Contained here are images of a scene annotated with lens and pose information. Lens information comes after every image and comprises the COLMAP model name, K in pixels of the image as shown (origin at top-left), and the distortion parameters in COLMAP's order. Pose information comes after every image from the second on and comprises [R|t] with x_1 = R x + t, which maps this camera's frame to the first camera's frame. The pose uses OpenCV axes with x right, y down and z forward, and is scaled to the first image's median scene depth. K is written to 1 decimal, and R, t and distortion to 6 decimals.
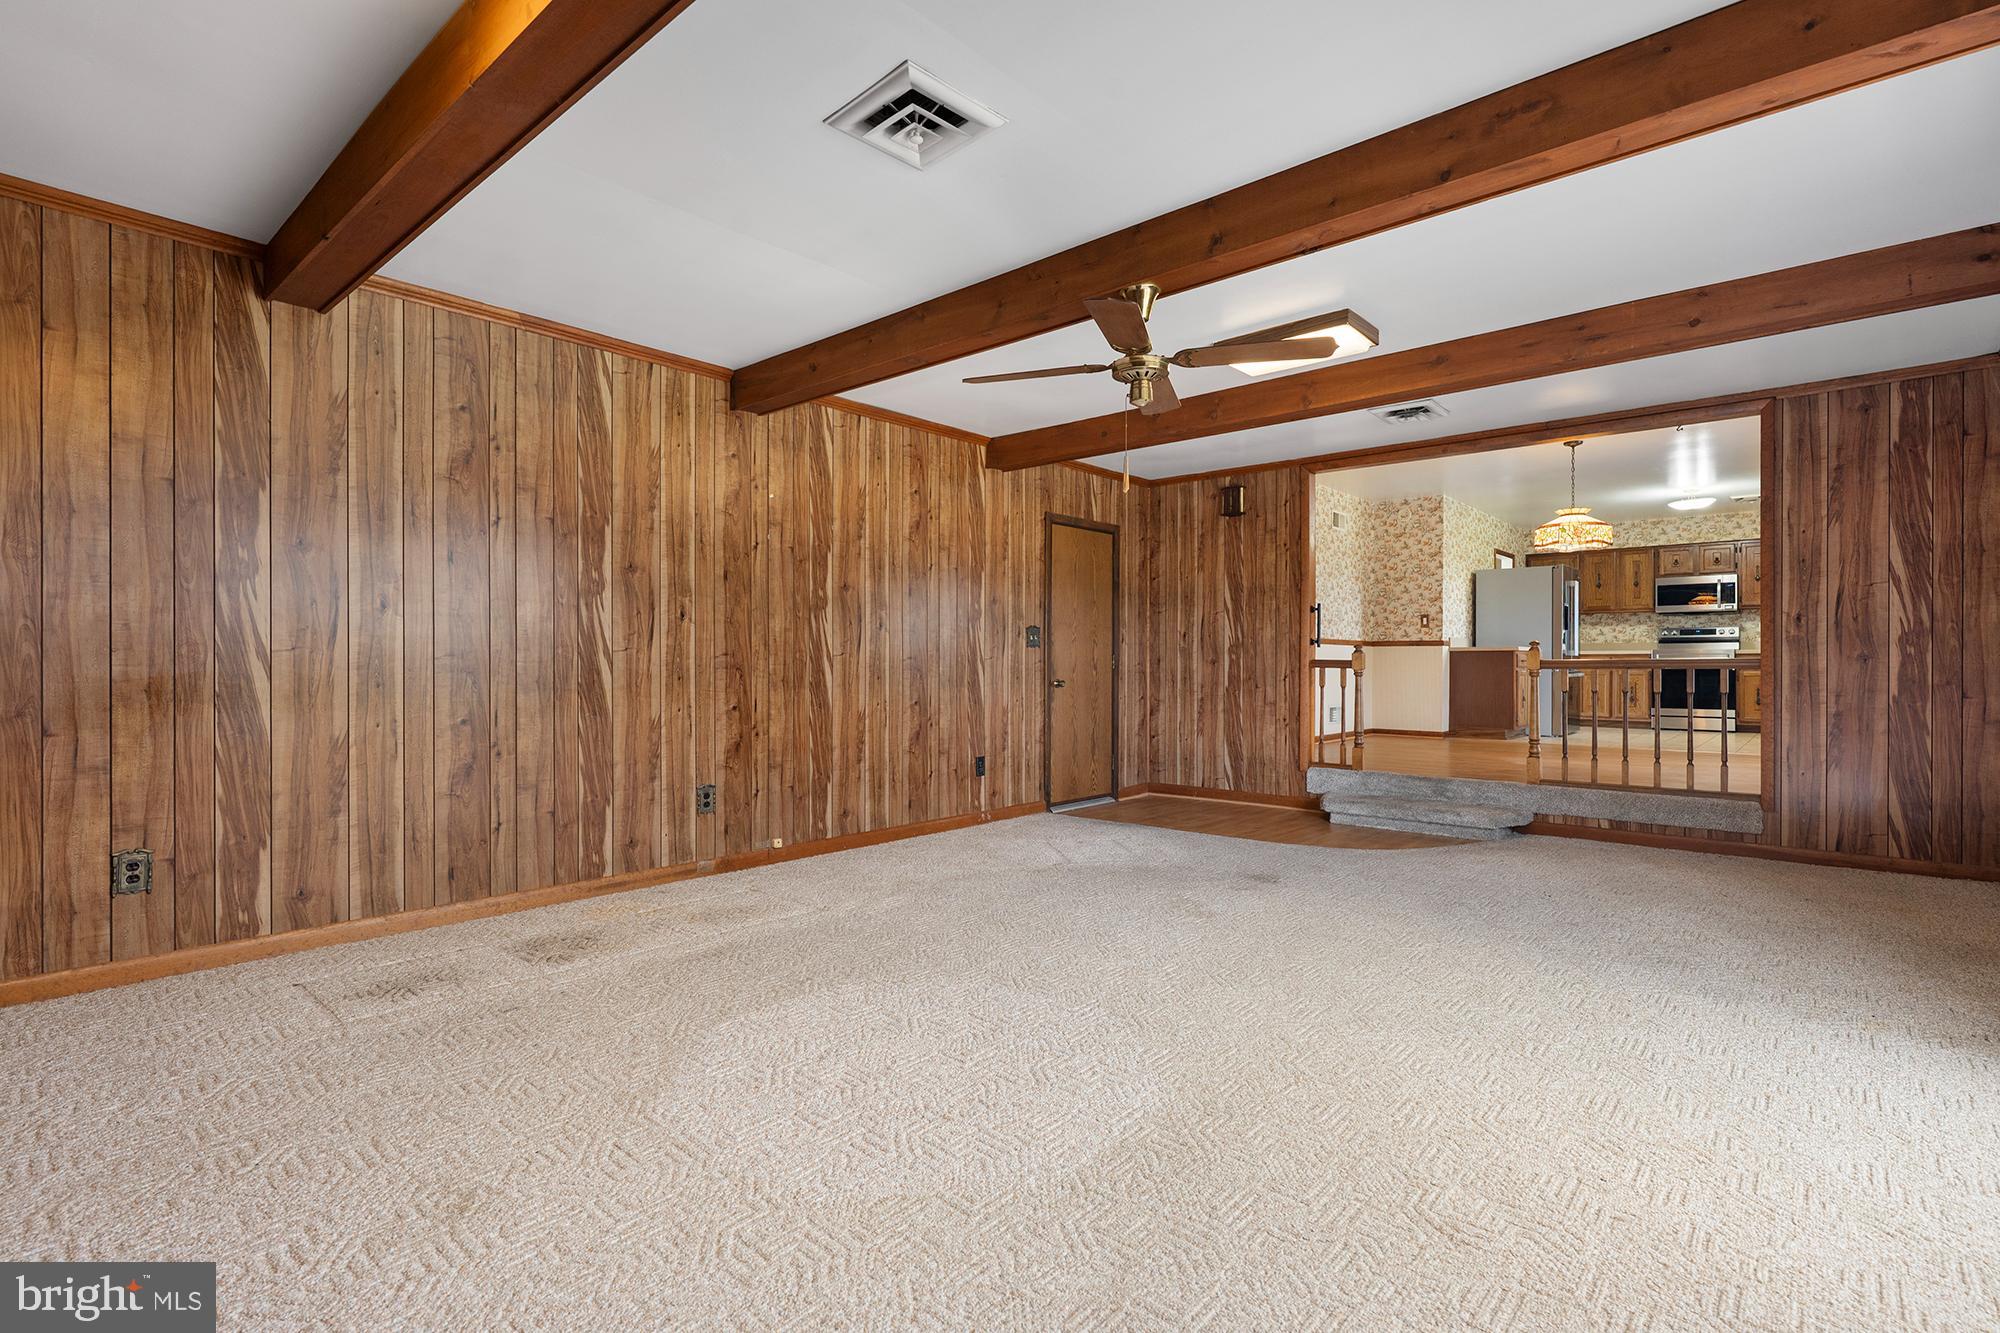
lens RADIAL K [[909.7, 0, 1004.1], [0, 909.7, 652.0], [0, 0, 1]] dist [-0.001513, 0.000617]
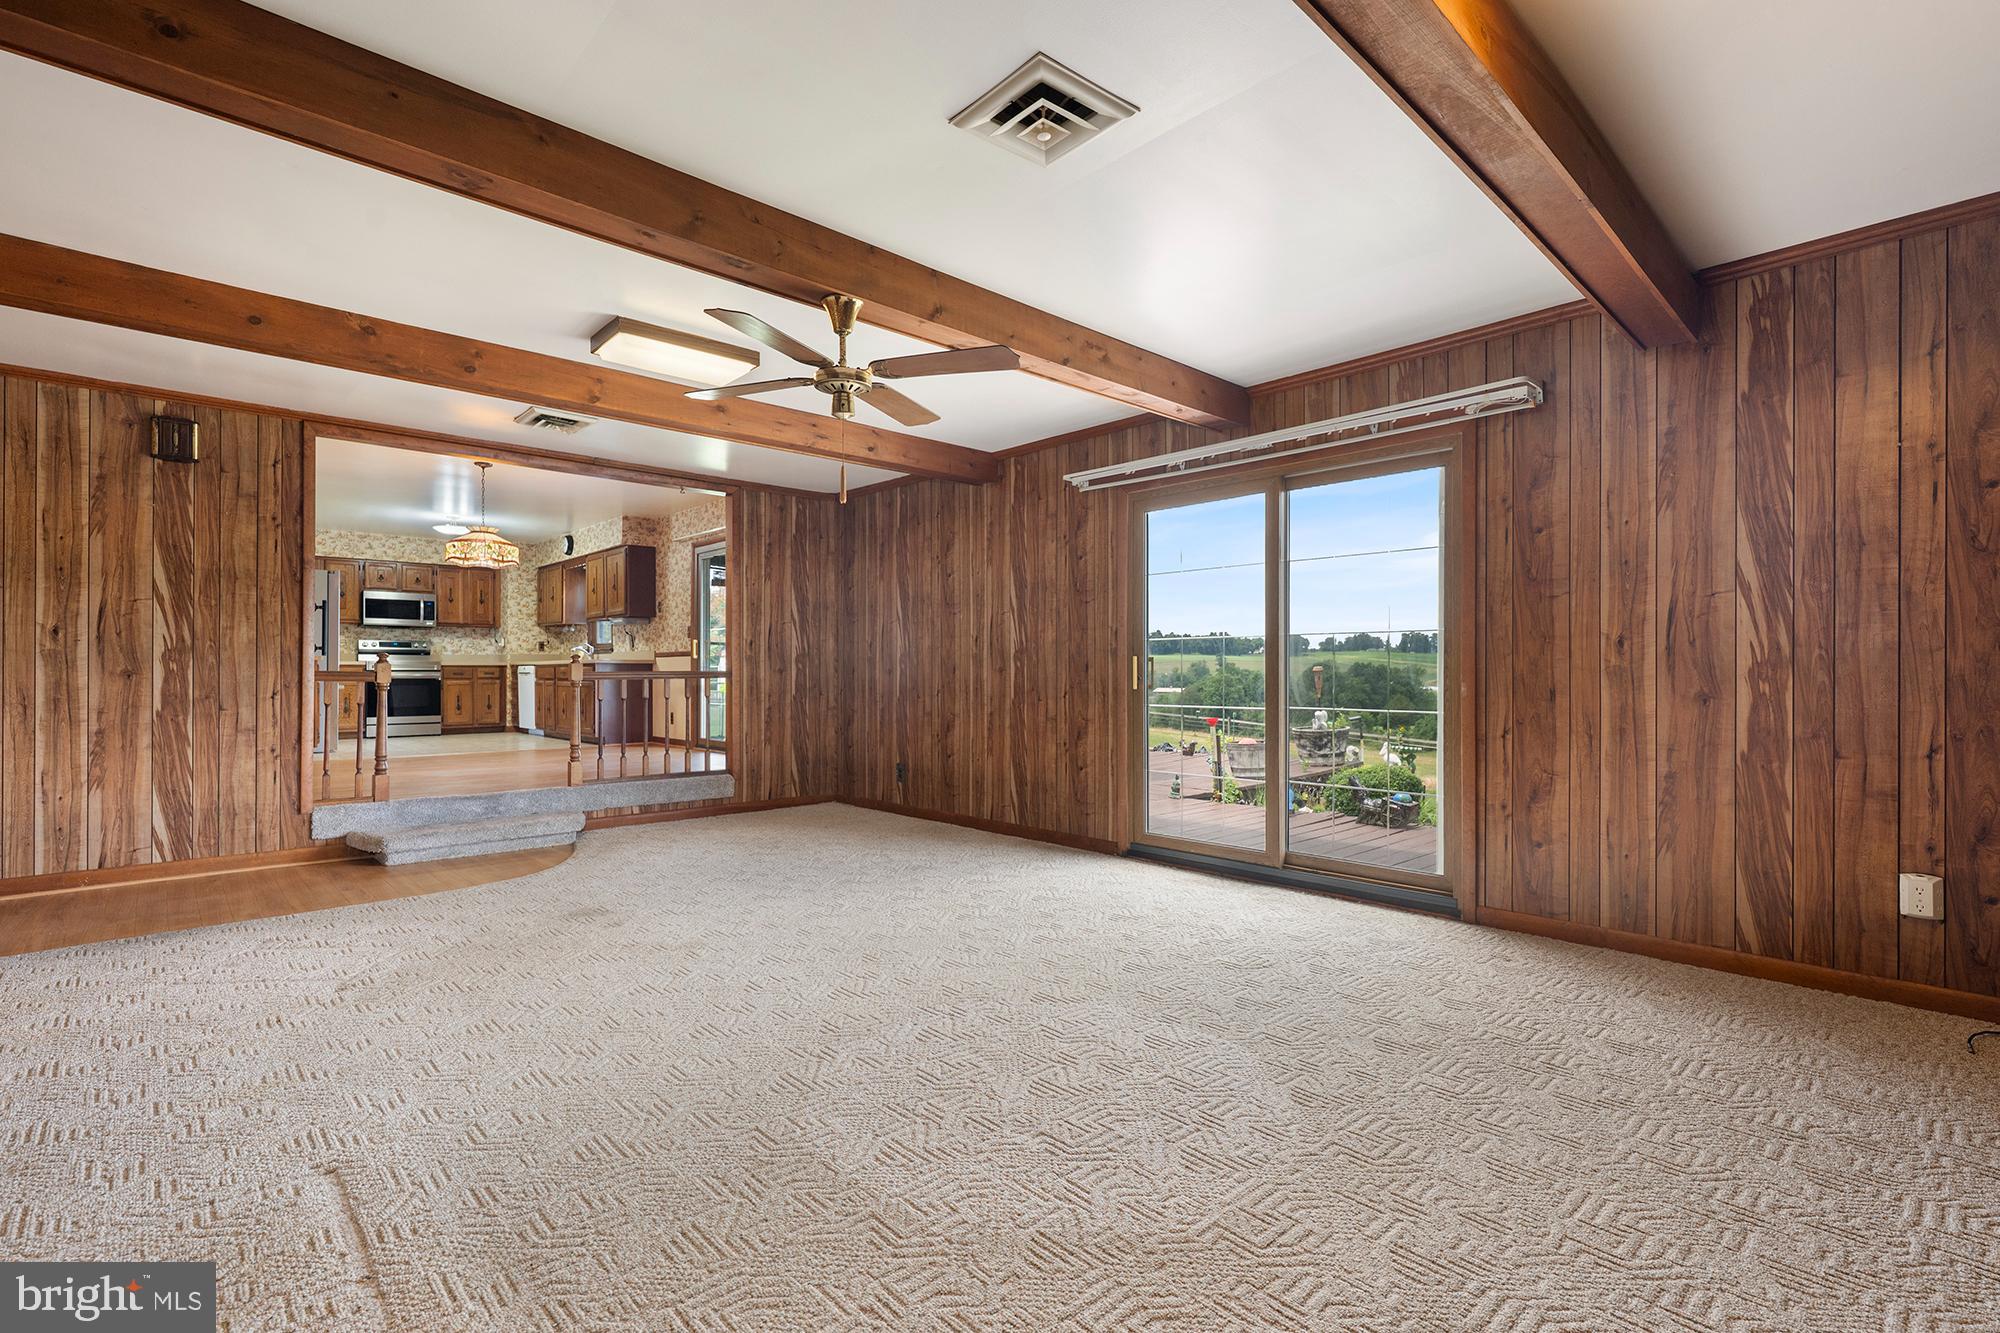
lens RADIAL K [[909.7, 0, 995.6], [0, 909.7, 669.8], [0, 0, 1]] dist [-0.001513, 0.000617]
pose [[0.115640, 0.001411, 0.993290, -0.339512], [-0.007623, 0.999971, -0.000533, 0.003439], [-0.993262, -0.007510, 0.115647, 0.292500]]
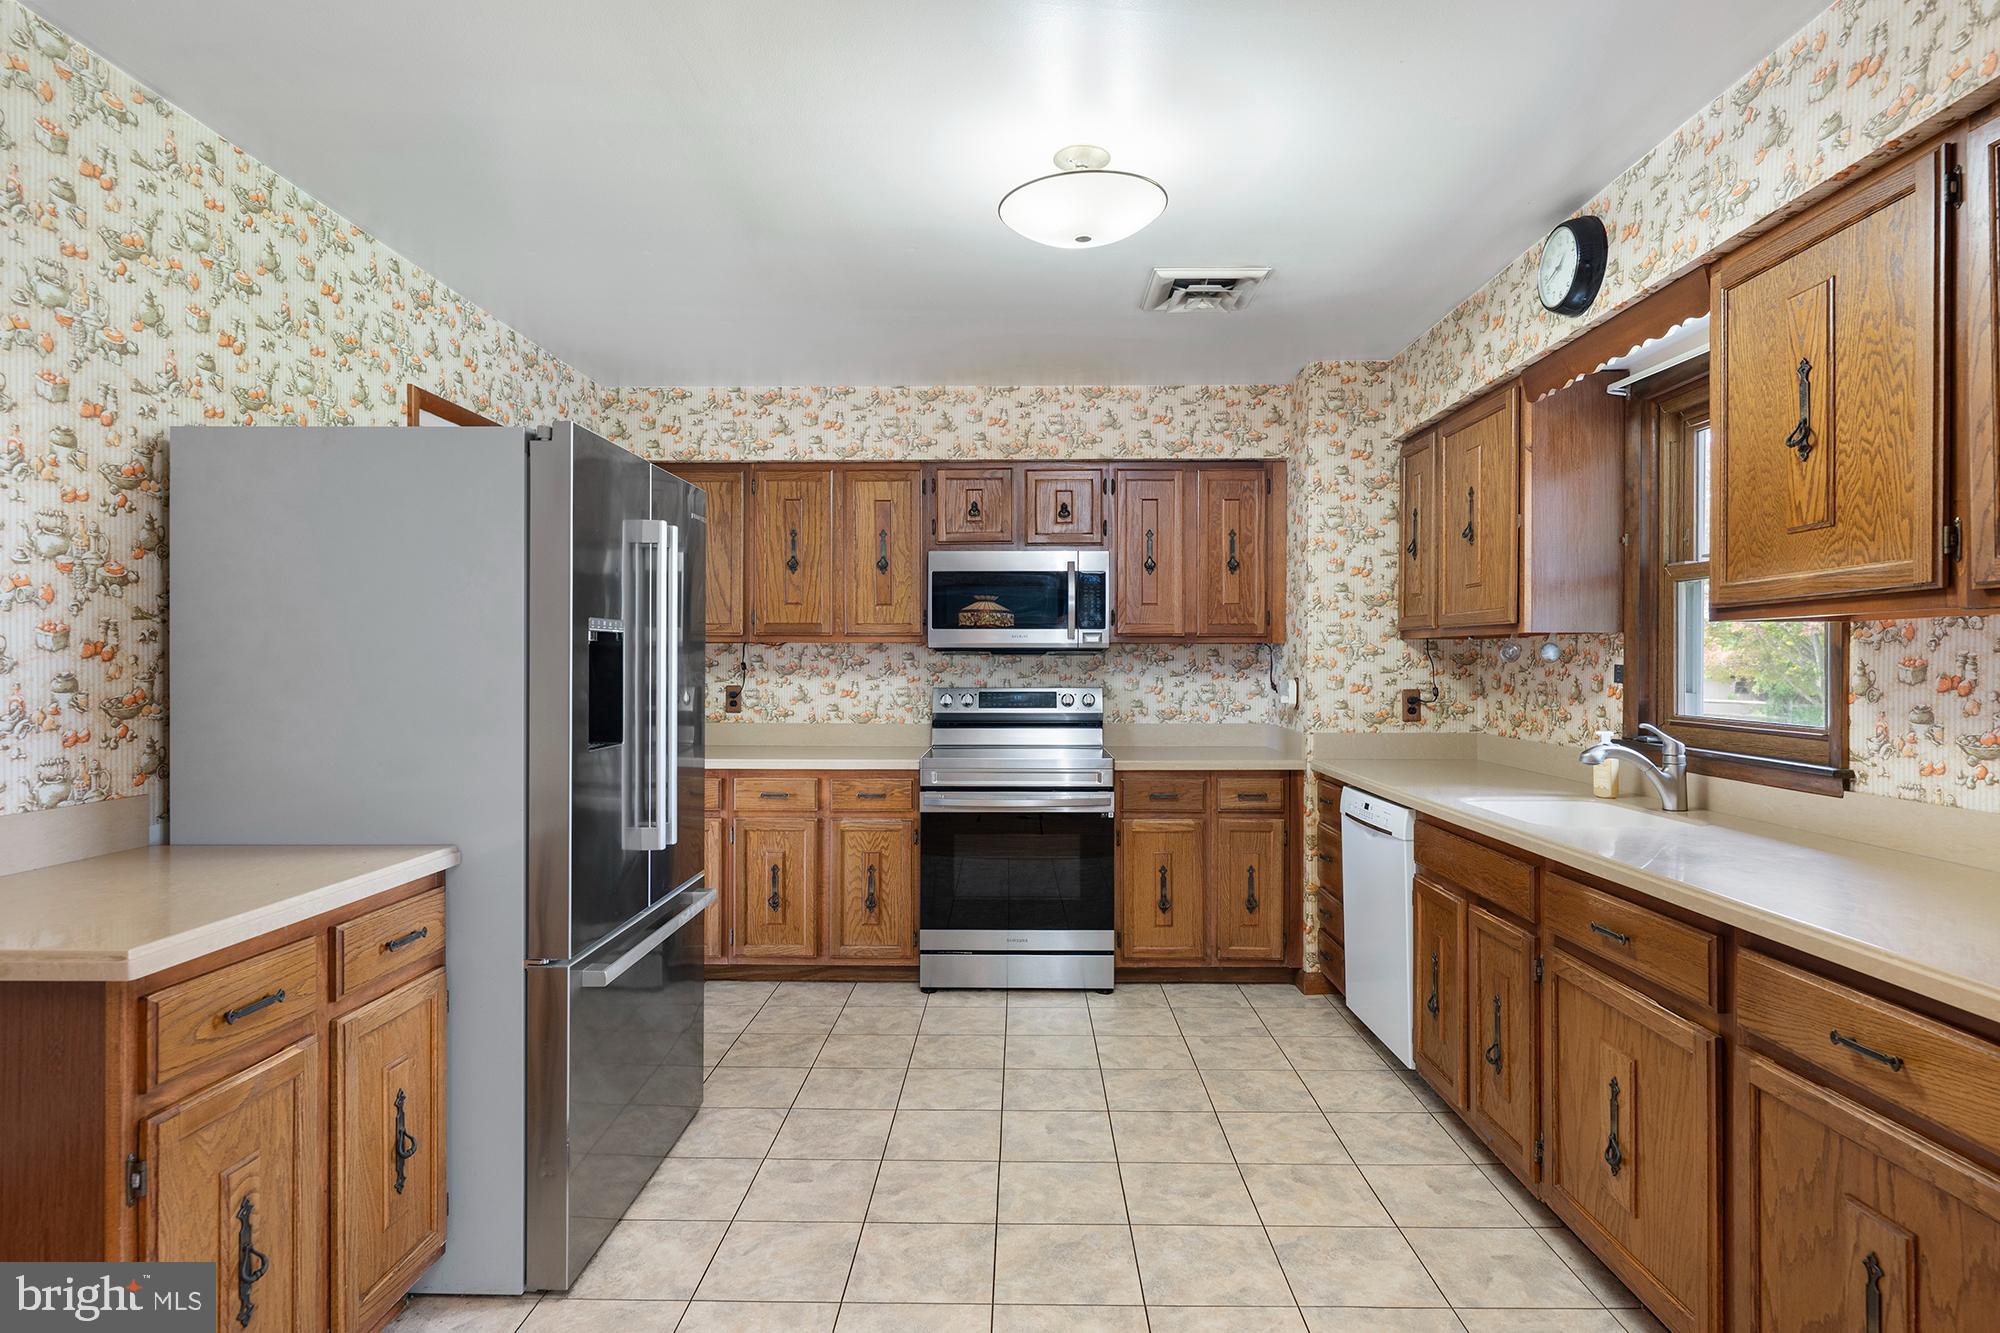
lens RADIAL K [[1057.5, 0, 1006.9], [0, 1057.5, 660.8], [0, 0, 1]] dist [0.002089, -0.000807]
pose [[0.768436, 0.001242, 0.639926, 0.773833], [-0.006371, 0.999963, 0.005710, -0.066046], [-0.639895, -0.008465, 0.768416, 1.075407]]
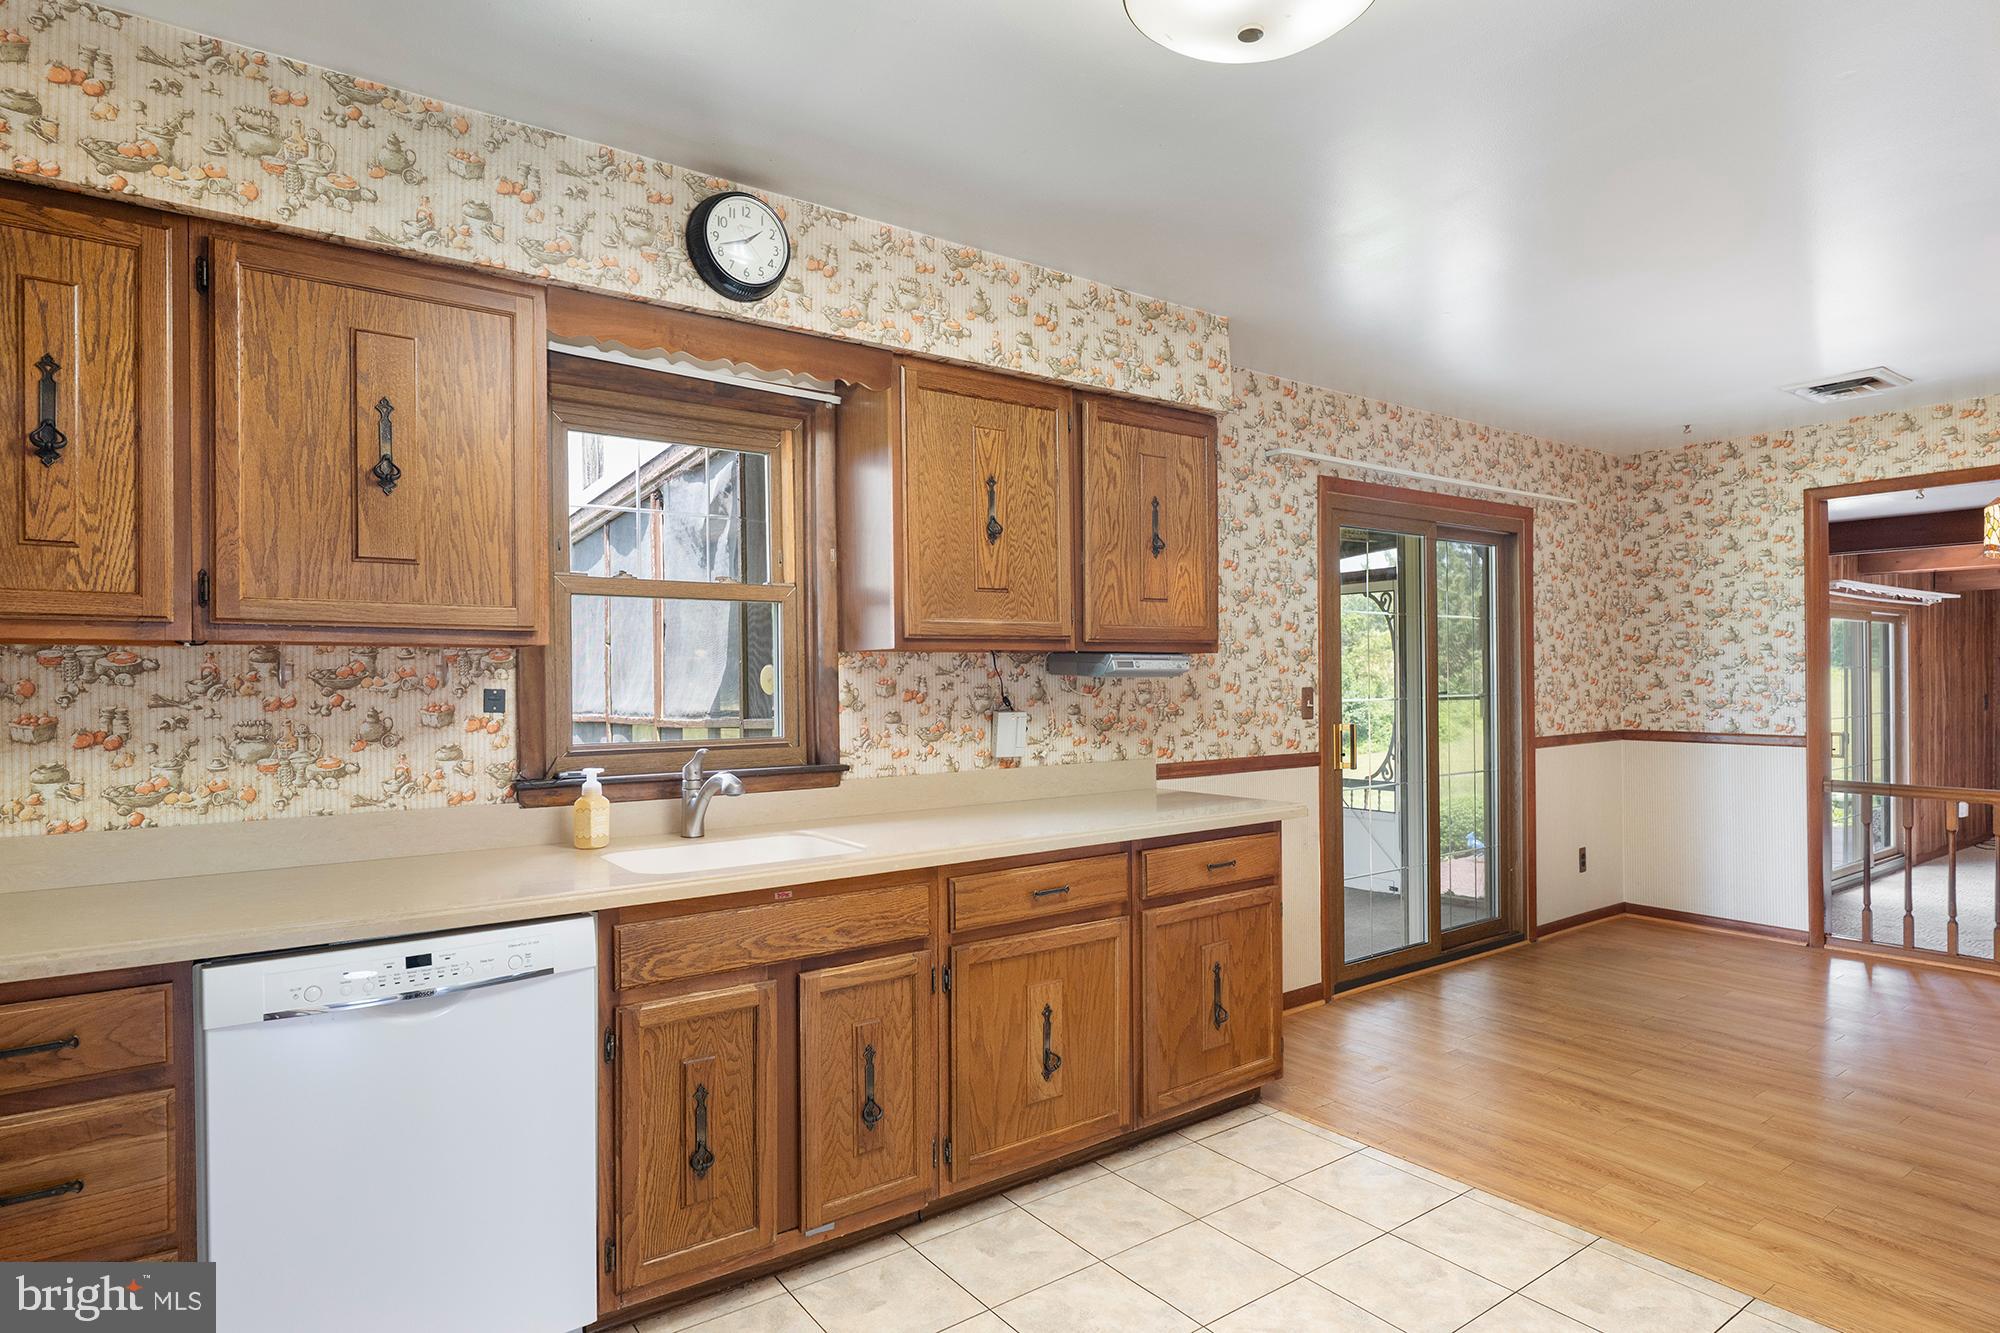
lens RADIAL K [[1057.5, 0, 982.5], [0, 1057.5, 687.9], [0, 0, 1]] dist [0.002089, -0.000807]
pose [[-0.967936, 0.007586, 0.251081, 1.030295], [0.007520, 0.999971, -0.001224, -0.061990], [-0.251083, 0.000703, -0.967965, 1.586482]]
